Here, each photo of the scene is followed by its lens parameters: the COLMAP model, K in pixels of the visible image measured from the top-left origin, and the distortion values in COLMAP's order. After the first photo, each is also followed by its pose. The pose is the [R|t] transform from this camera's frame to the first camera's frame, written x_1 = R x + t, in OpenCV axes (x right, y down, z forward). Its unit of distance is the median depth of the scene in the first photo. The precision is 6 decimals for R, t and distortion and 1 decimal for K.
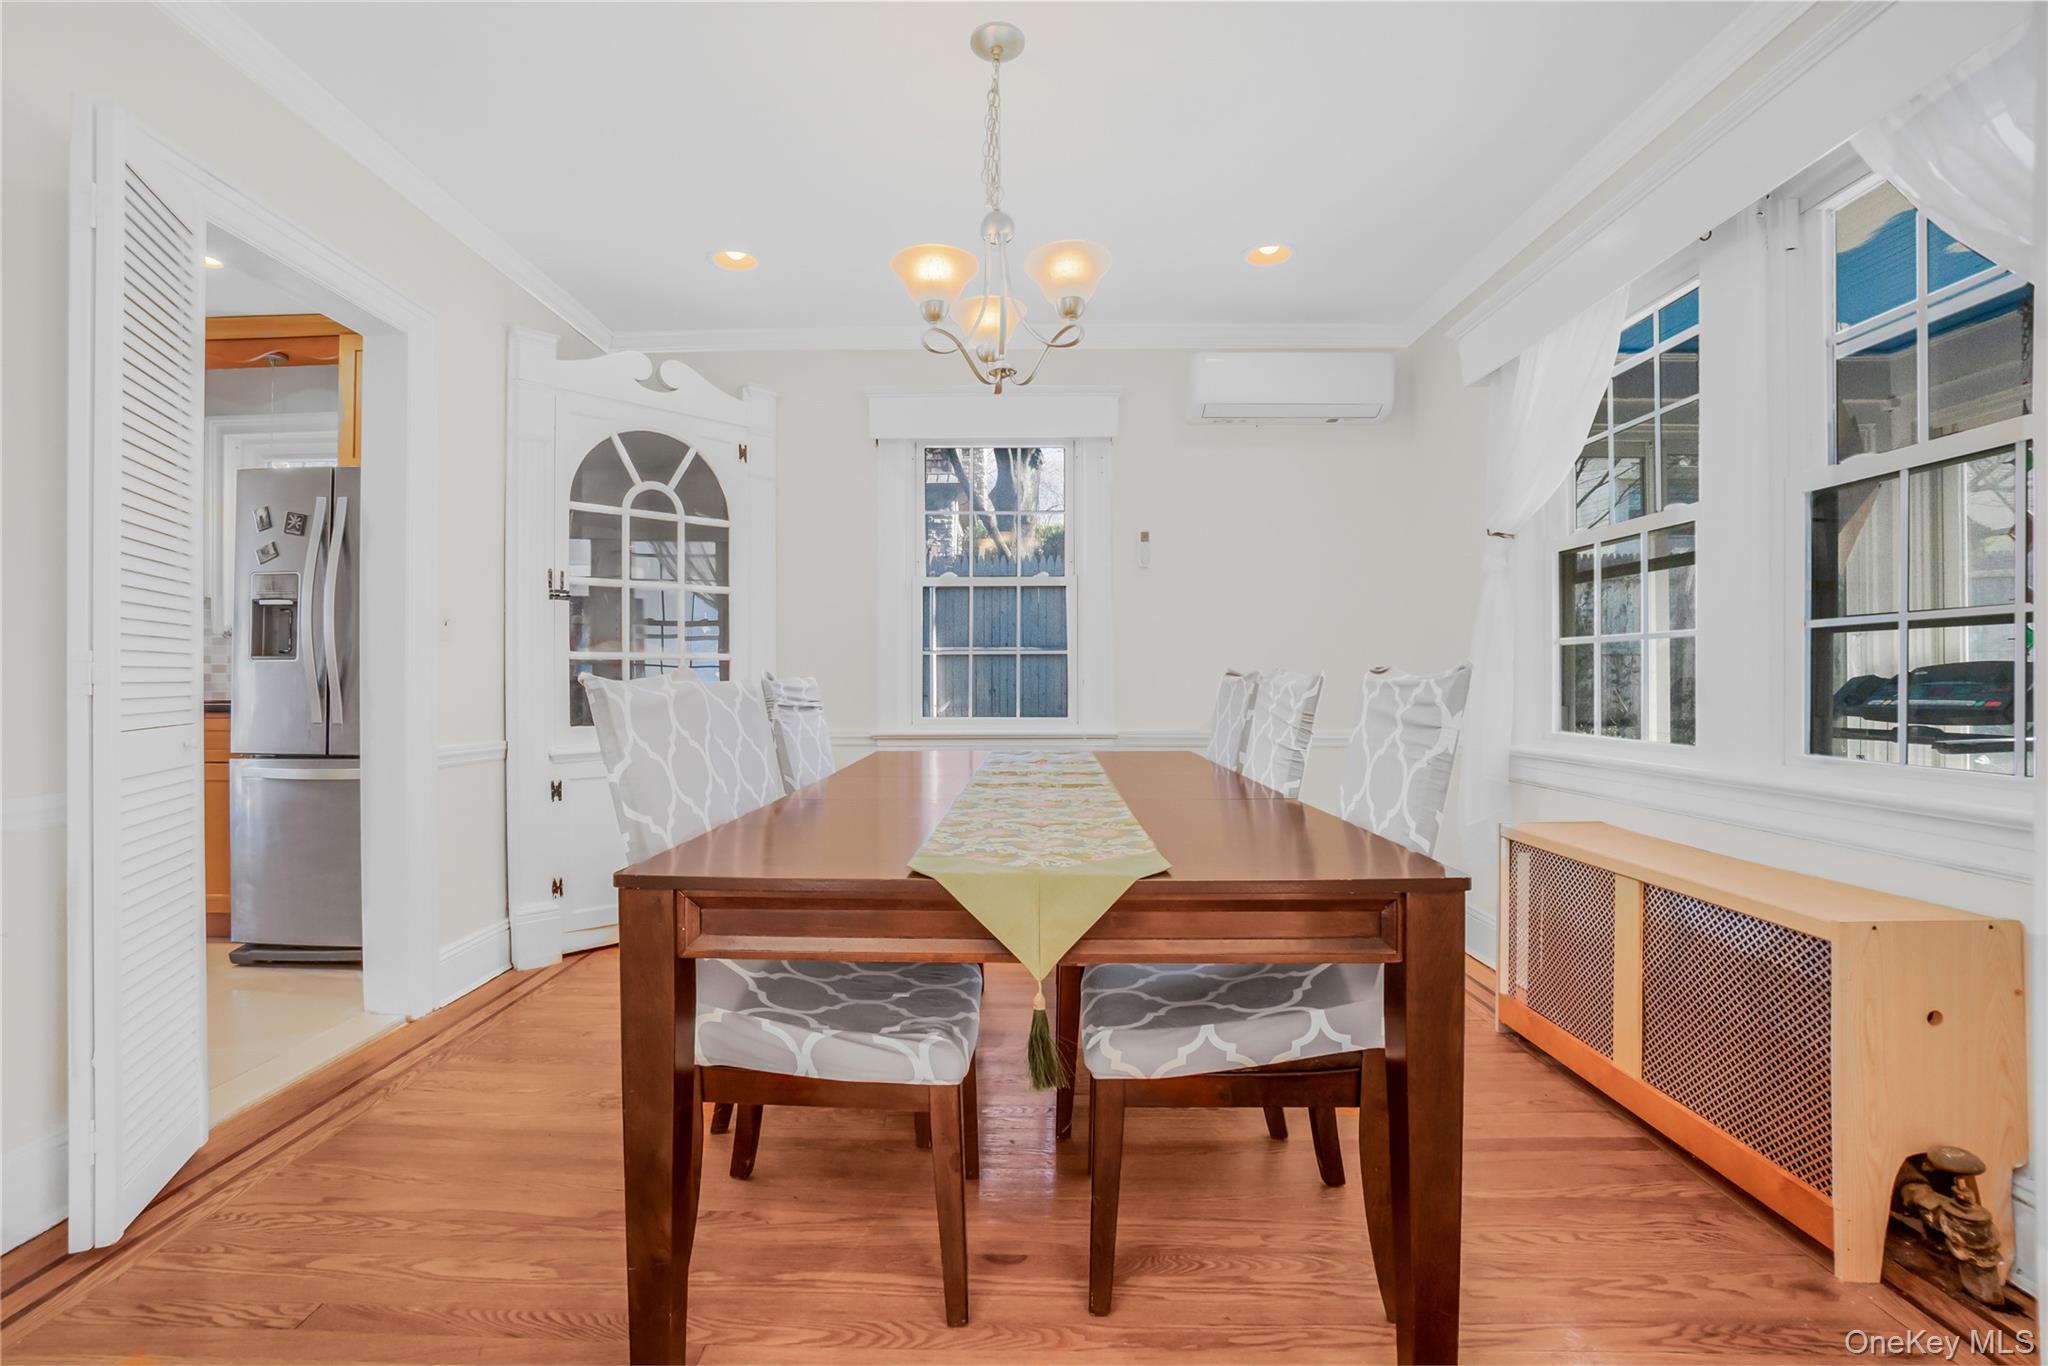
lens RADIAL K [[929.6, 0, 1002.7], [0, 929.6, 683.3], [0, 0, 1]] dist [-0.043963, 0.015298]
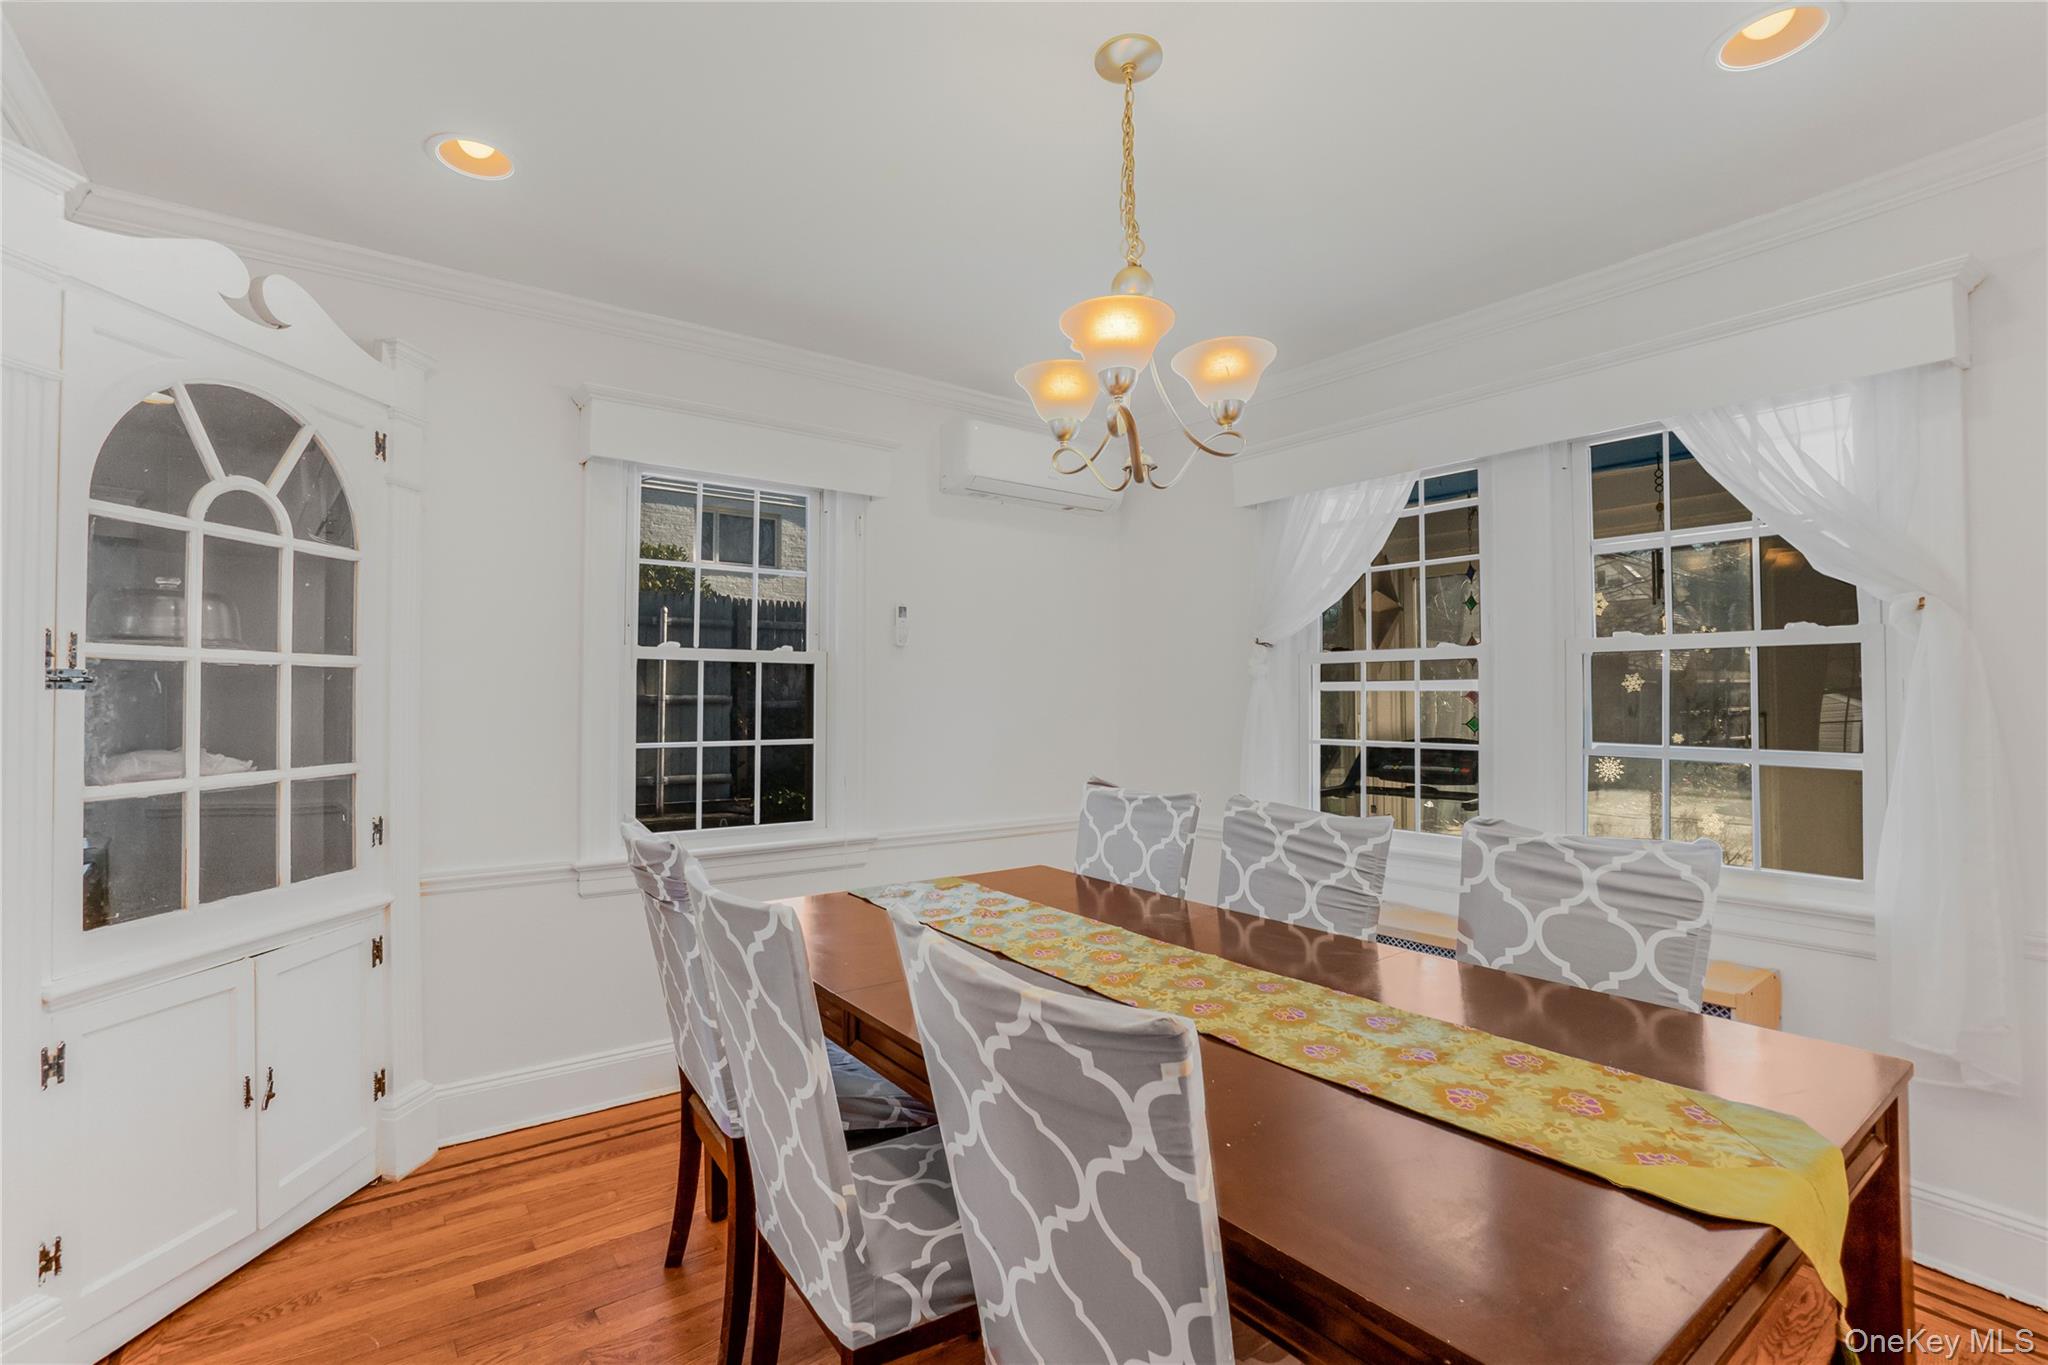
lens RADIAL K [[929.6, 0, 1017.7], [0, 929.6, 692.2], [0, 0, 1]] dist [-0.043963, 0.015298]
pose [[0.797921, 0.008593, 0.602701, -0.332055], [0.003557, 0.999814, -0.018964, -0.071392], [-0.602752, 0.017276, 0.797742, 0.257378]]
